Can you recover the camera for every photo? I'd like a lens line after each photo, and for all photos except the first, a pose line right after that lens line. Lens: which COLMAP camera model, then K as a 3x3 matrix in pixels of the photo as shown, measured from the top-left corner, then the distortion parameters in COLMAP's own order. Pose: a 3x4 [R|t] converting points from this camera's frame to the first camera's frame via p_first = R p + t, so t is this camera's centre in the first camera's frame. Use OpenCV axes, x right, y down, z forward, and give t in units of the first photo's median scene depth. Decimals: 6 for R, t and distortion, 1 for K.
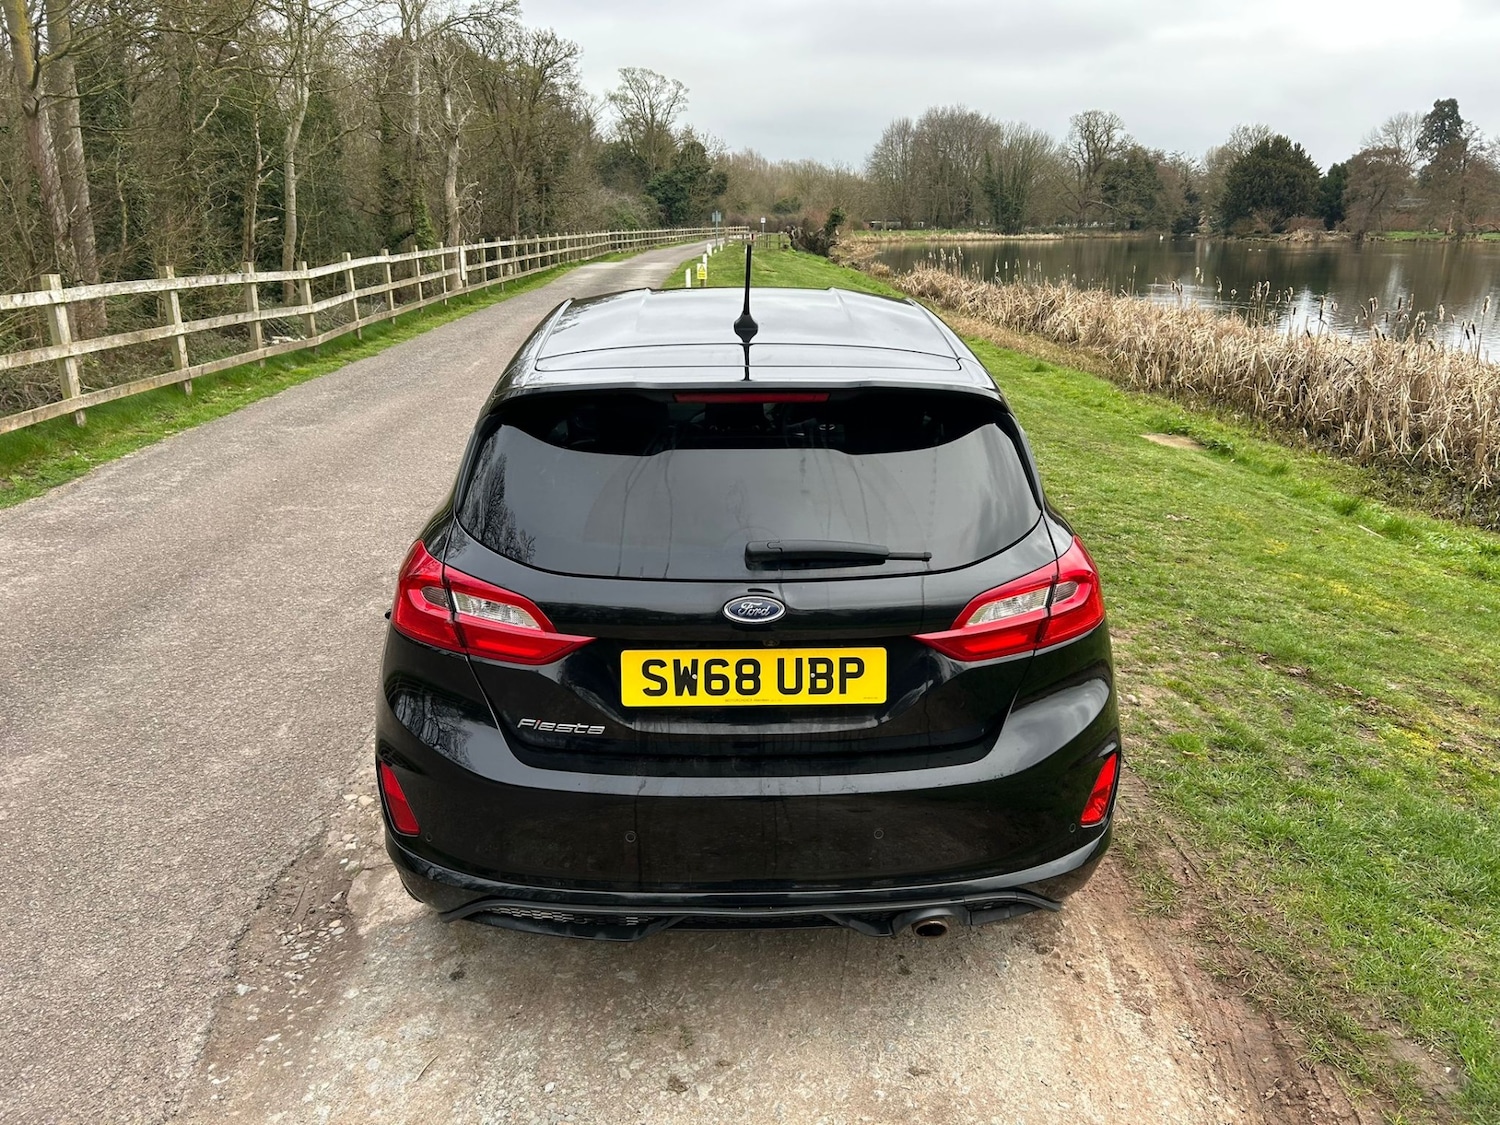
lens RADIAL K [[1108.9, 0, 758.9], [0, 1108.9, 535.0], [0, 0, 1]] dist [0.043506, -0.049024]
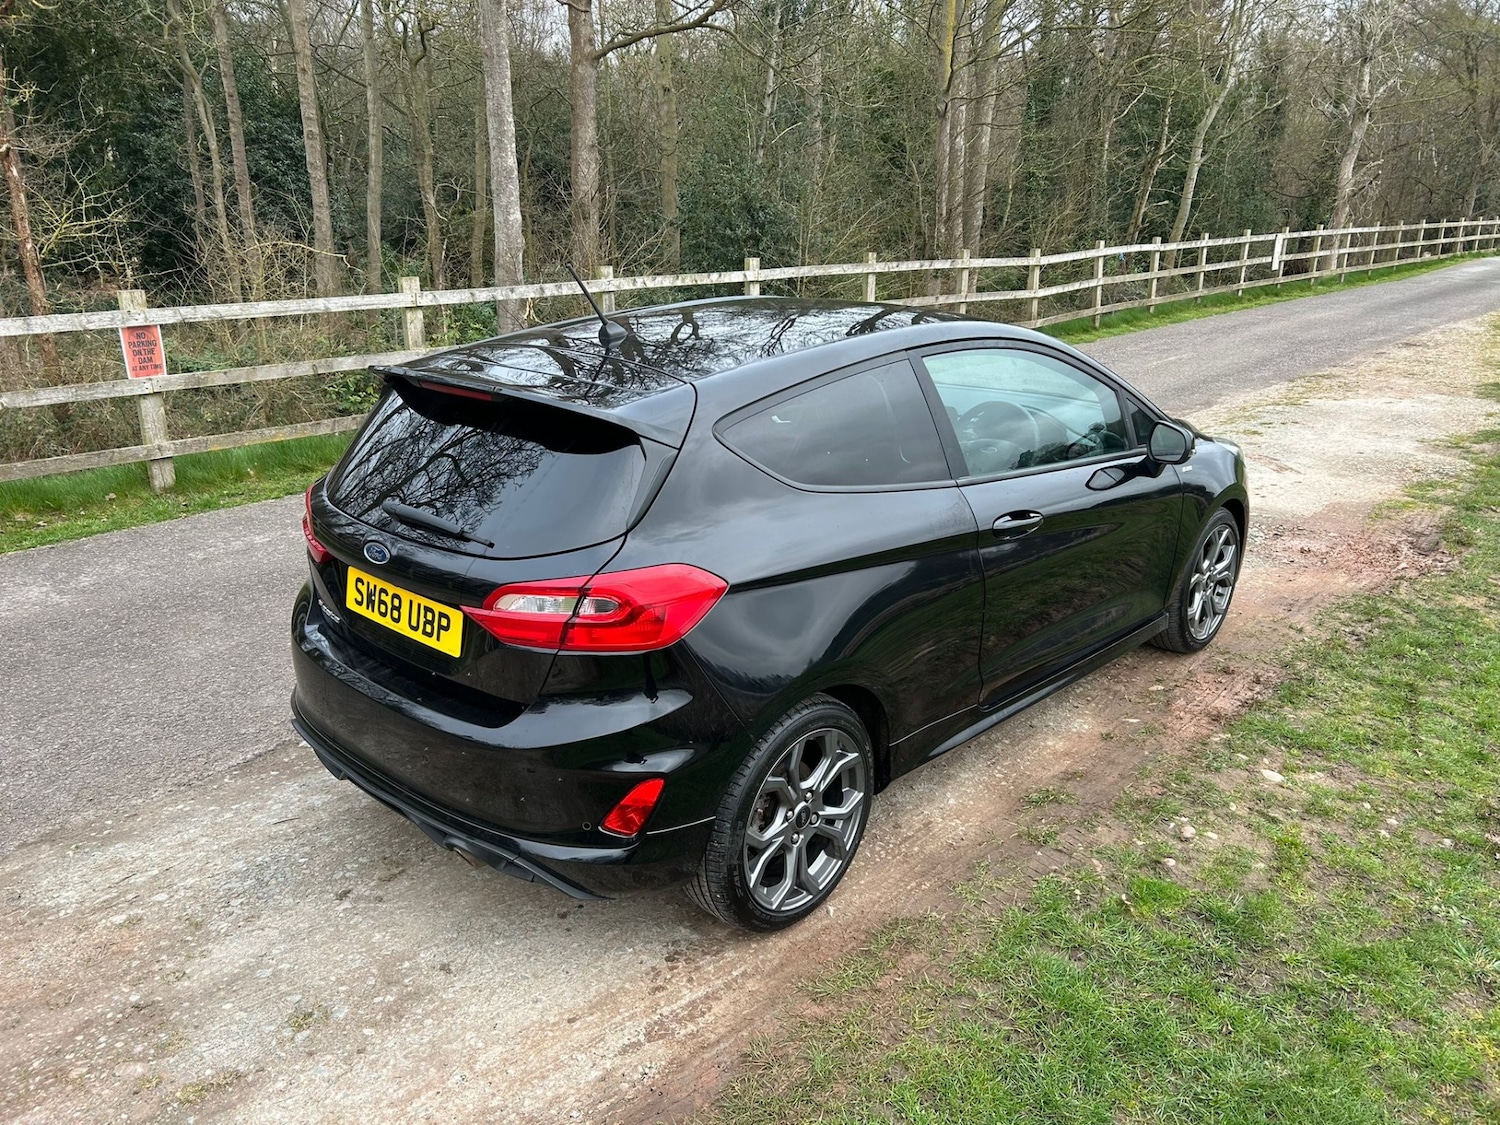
lens RADIAL K [[1108.9, 0, 762.6], [0, 1108.9, 557.1], [0, 0, 1]] dist [0.043506, -0.049024]
pose [[0.724626, 0.210565, -0.656186, 1.111228], [-0.188586, 0.976420, 0.105071, -0.141016], [0.662837, 0.047610, 0.747248, 0.324358]]
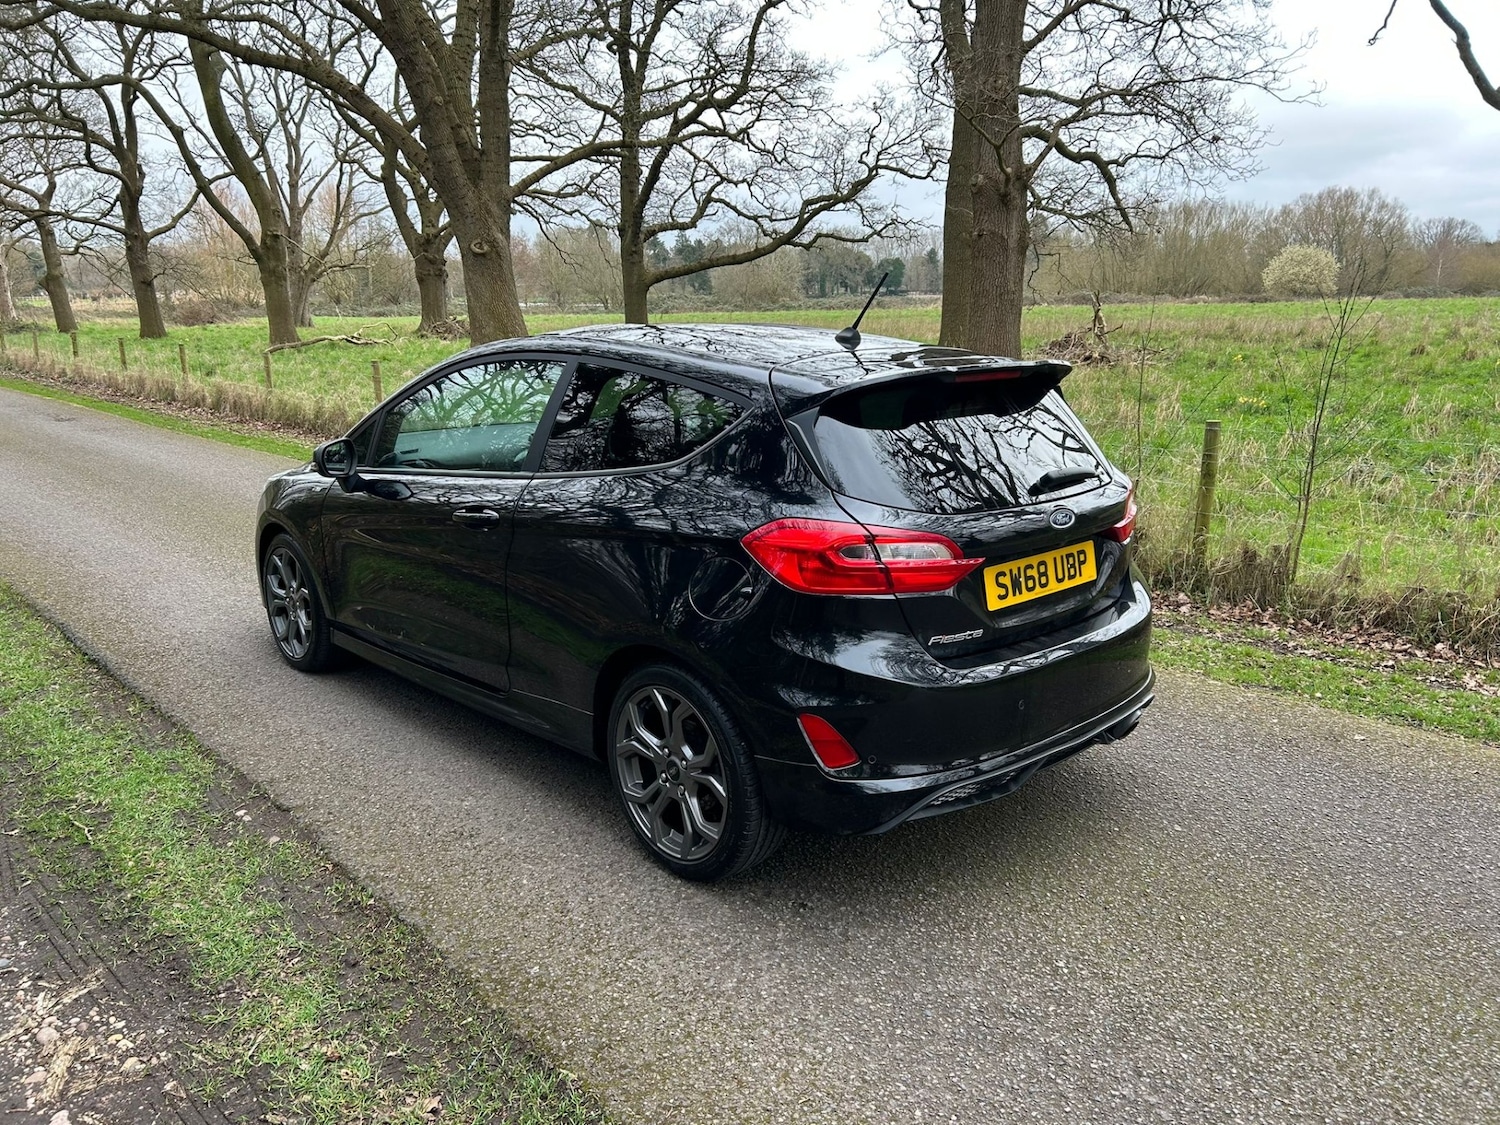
lens RADIAL K [[1108.9, 0, 740.0], [0, 1108.9, 543.5], [0, 0, 1]] dist [0.043506, -0.049024]
pose [[0.754493, -0.136724, 0.641908, -1.167264], [0.179719, 0.983717, -0.001712, 0.025374], [-0.631222, 0.116655, 0.766779, 0.176600]]
